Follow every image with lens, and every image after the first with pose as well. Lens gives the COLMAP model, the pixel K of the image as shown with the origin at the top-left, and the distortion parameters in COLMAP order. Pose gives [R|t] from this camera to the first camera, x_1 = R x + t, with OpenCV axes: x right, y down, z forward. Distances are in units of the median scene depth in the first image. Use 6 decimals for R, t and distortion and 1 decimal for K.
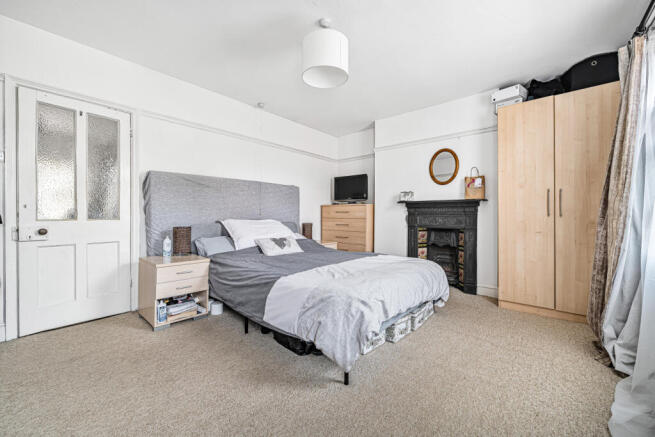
lens RADIAL K [[263.9, 0, 327.0], [0, 263.9, 211.8], [0, 0, 1]] dist [-0.000348, -0.000127]
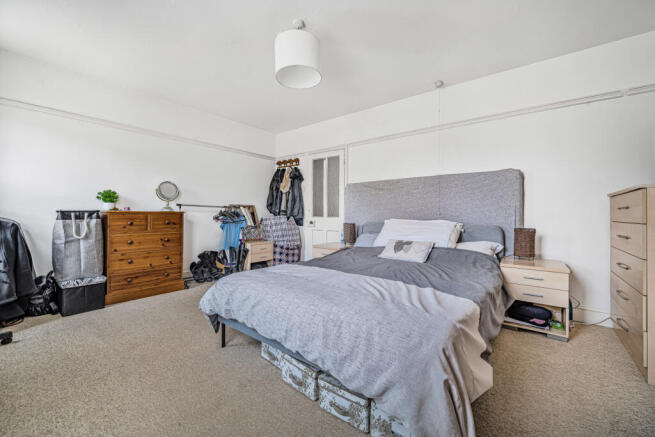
lens RADIAL K [[263.9, 0, 327.0], [0, 263.9, 211.8], [0, 0, 1]] dist [-0.000348, -0.000127]
pose [[0.023630, -0.013618, -0.999628, 0.758645], [-0.000368, 0.999907, -0.013630, 0.018536], [0.999721, 0.000690, 0.023623, 0.820636]]
